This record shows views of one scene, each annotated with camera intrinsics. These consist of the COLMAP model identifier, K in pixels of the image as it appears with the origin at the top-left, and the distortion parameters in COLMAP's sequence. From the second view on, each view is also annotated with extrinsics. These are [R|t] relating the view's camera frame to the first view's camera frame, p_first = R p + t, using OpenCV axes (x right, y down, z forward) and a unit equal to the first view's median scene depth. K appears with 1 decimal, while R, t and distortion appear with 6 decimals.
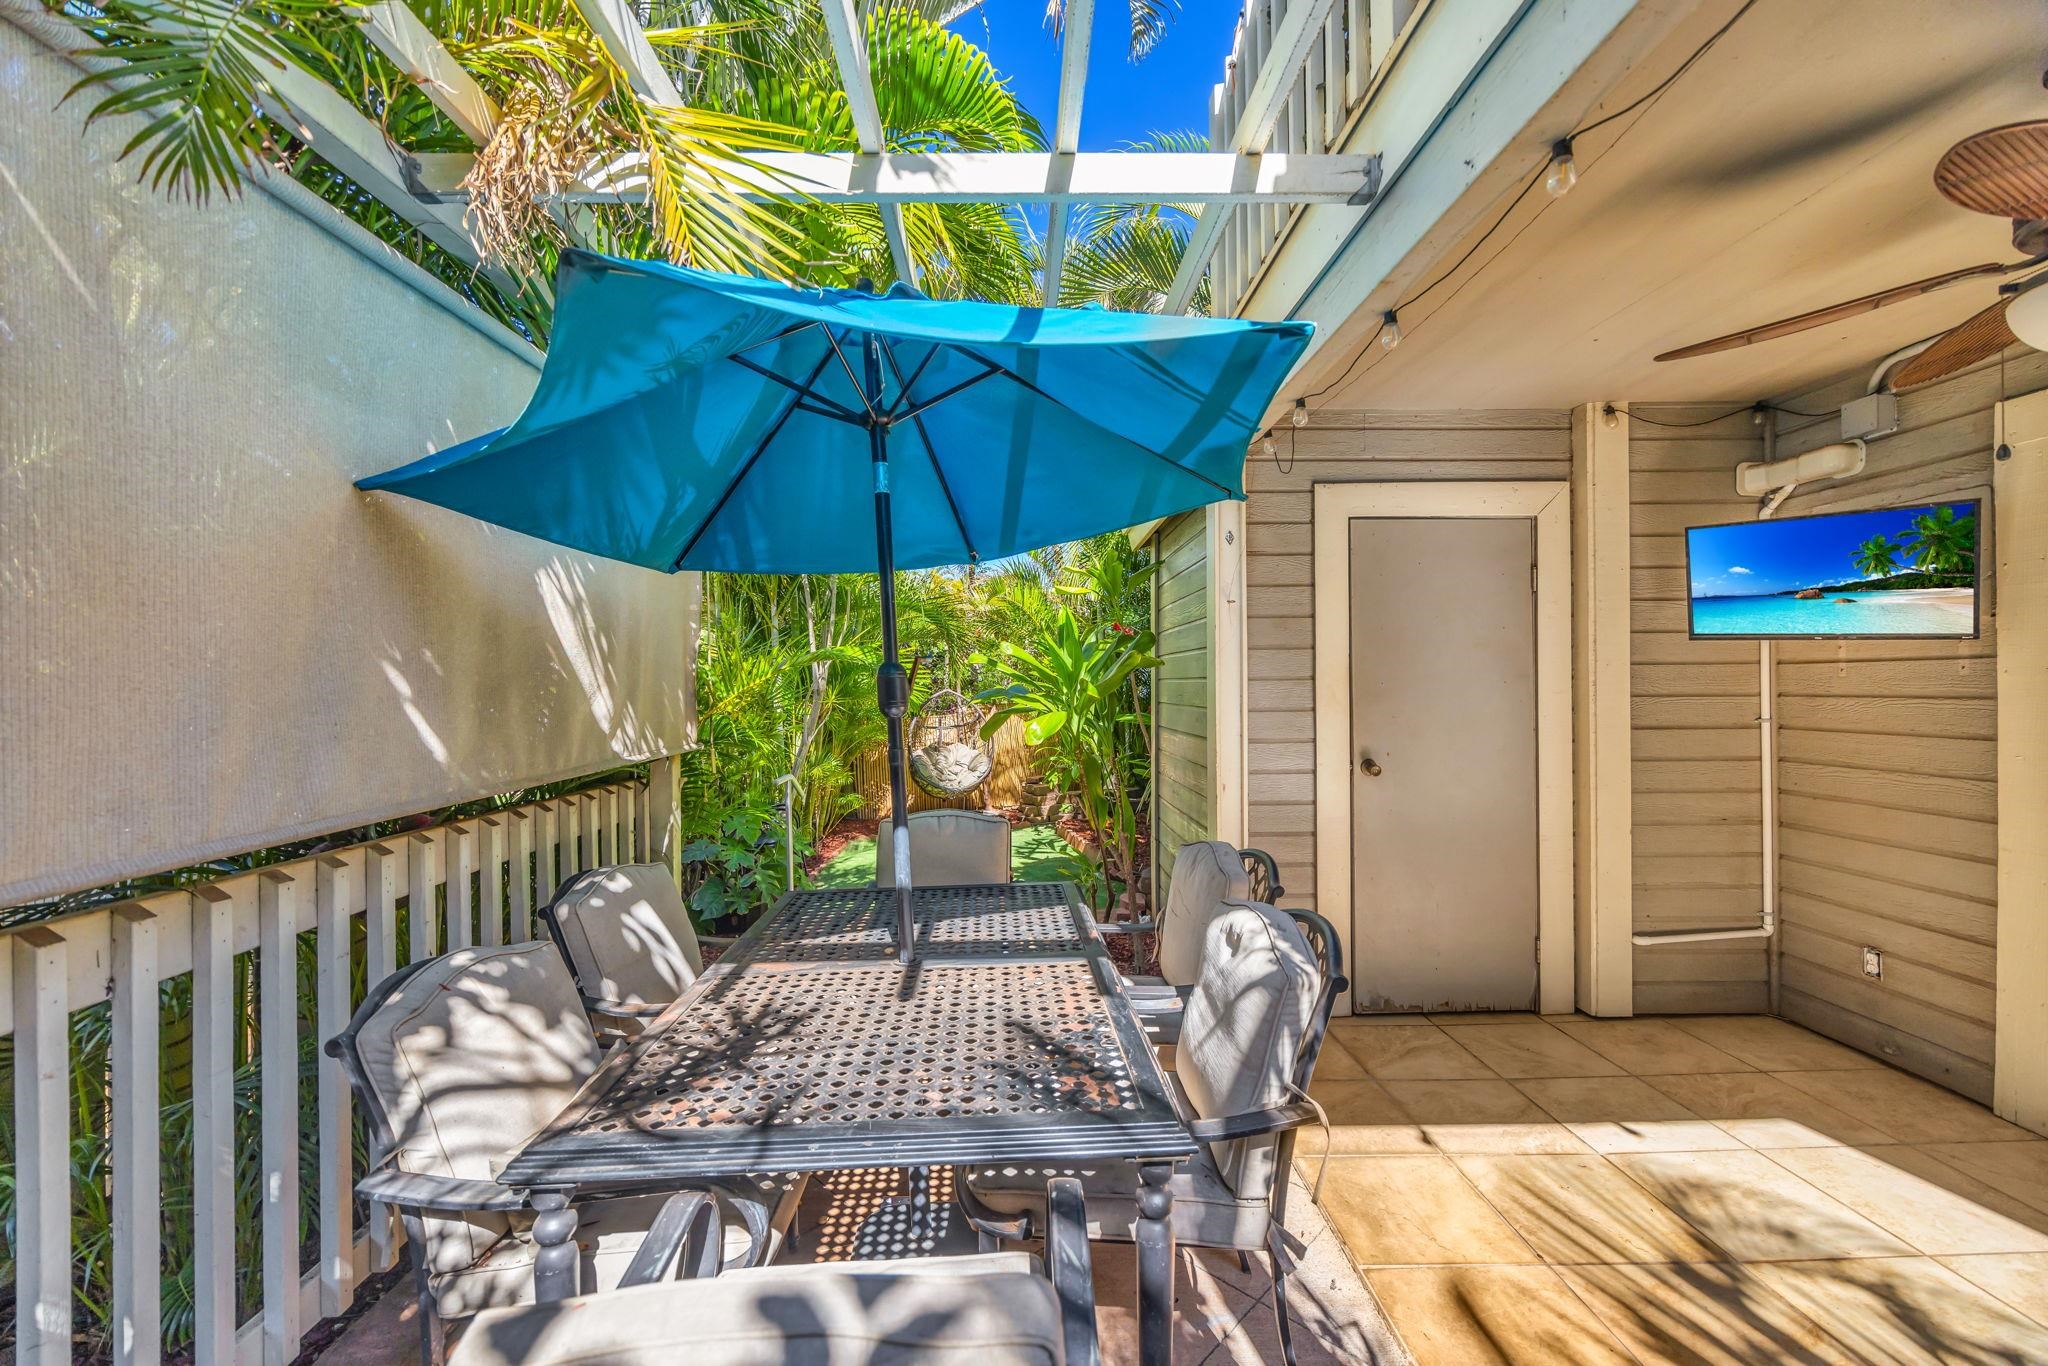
lens RADIAL K [[837.0, 0, 1022.0], [0, 837.0, 696.6], [0, 0, 1]] dist [-0.001225, -0.000287]
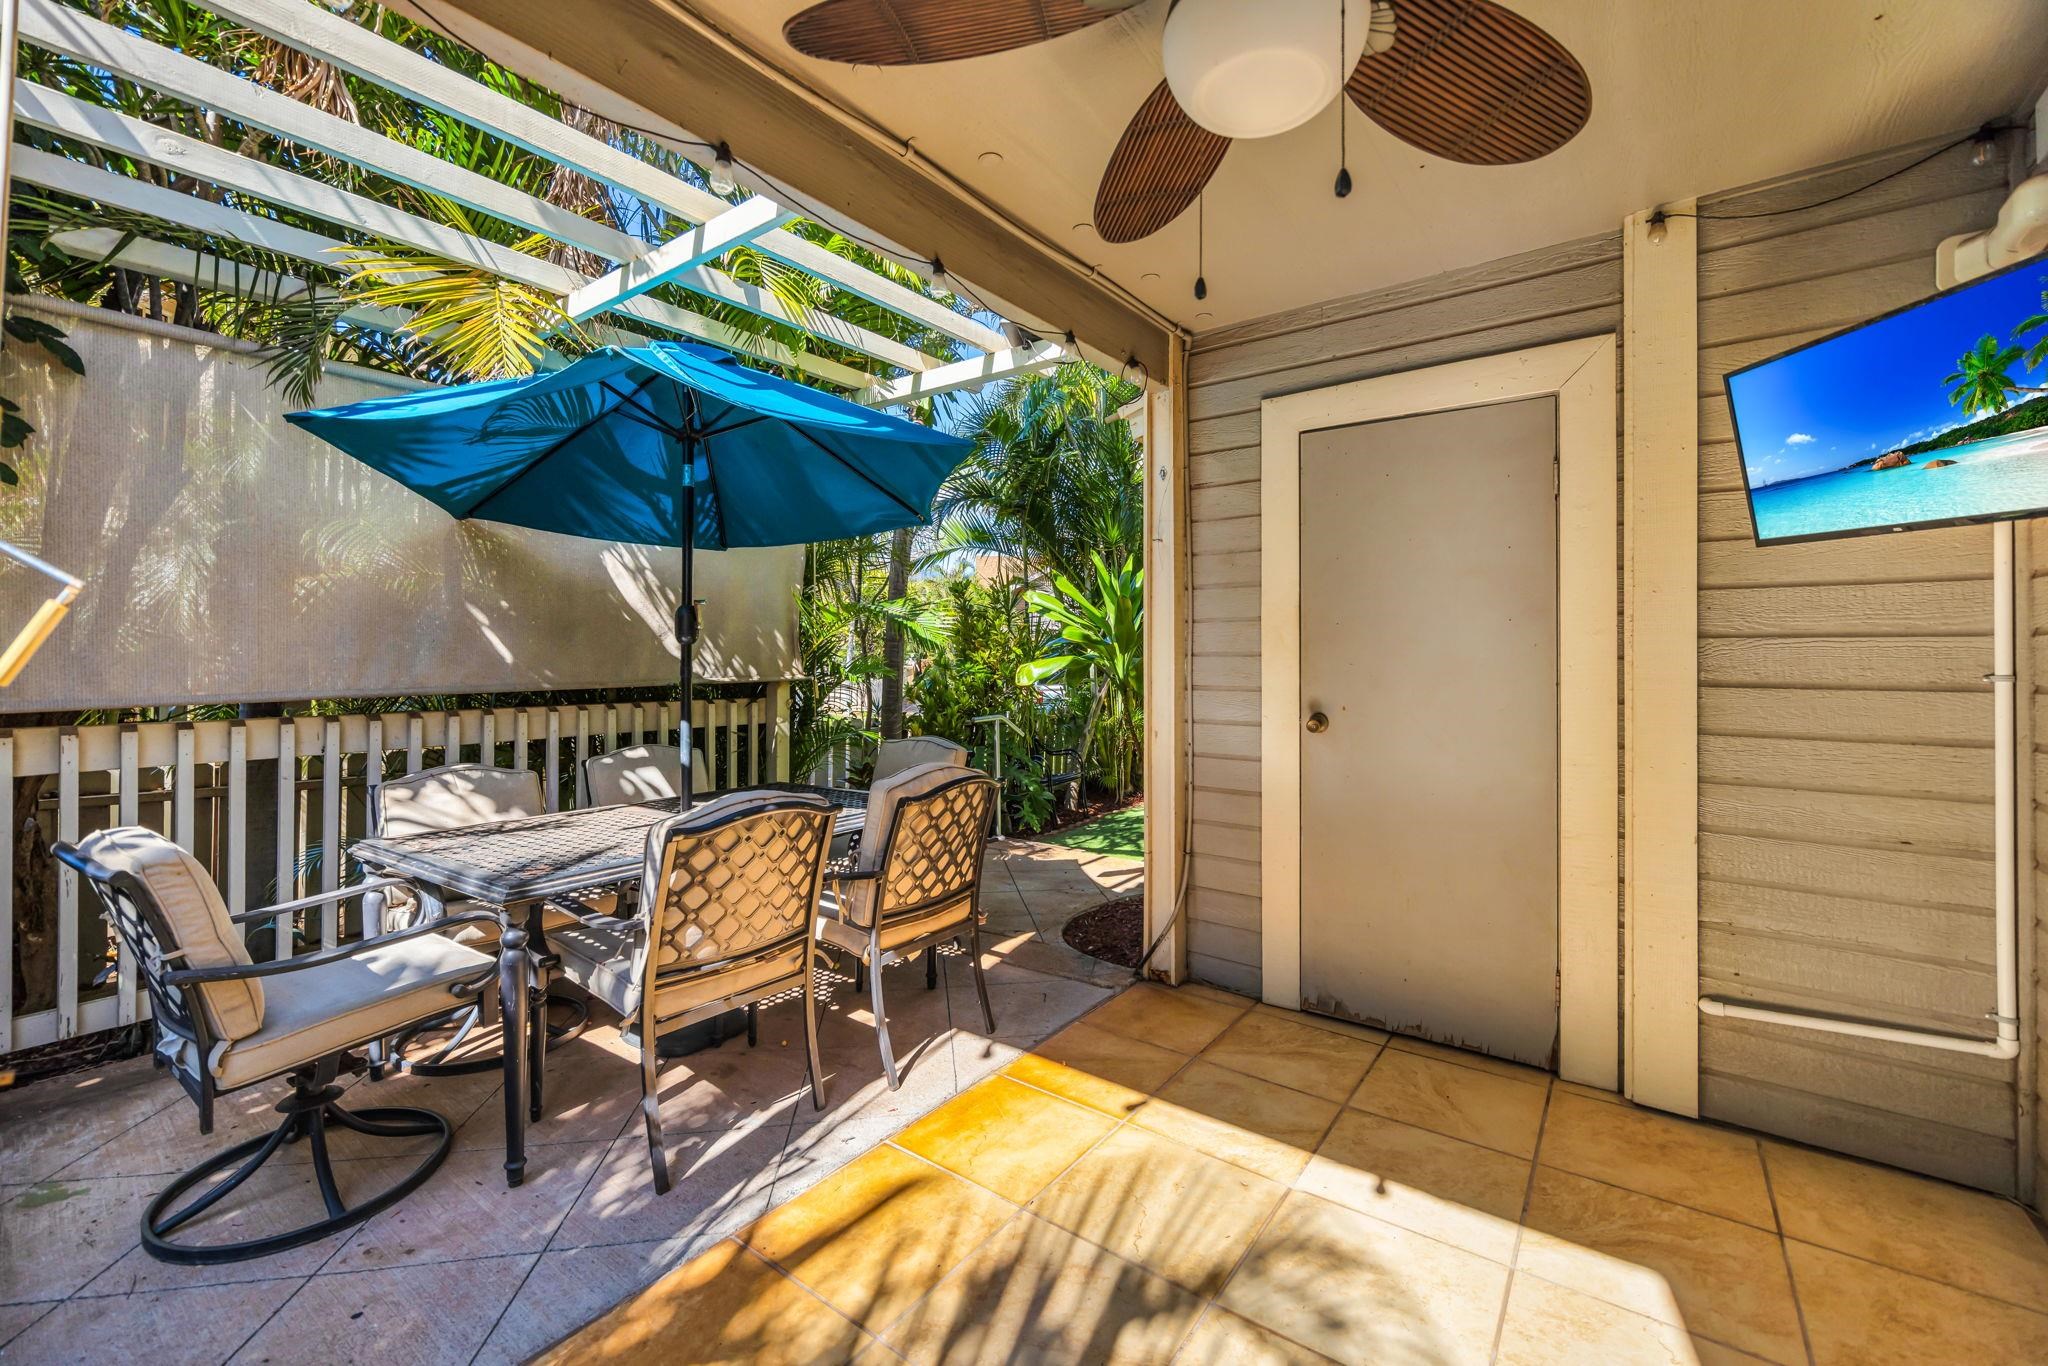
lens RADIAL K [[871.5, 0, 1027.4], [0, 871.5, 667.8], [0, 0, 1]] dist [-0.001174, -0.000500]
pose [[0.786364, 0.018650, -0.617482, 0.740023], [-0.018459, 0.999807, 0.006689, 0.029055], [0.617487, 0.006138, 0.786557, 0.123985]]
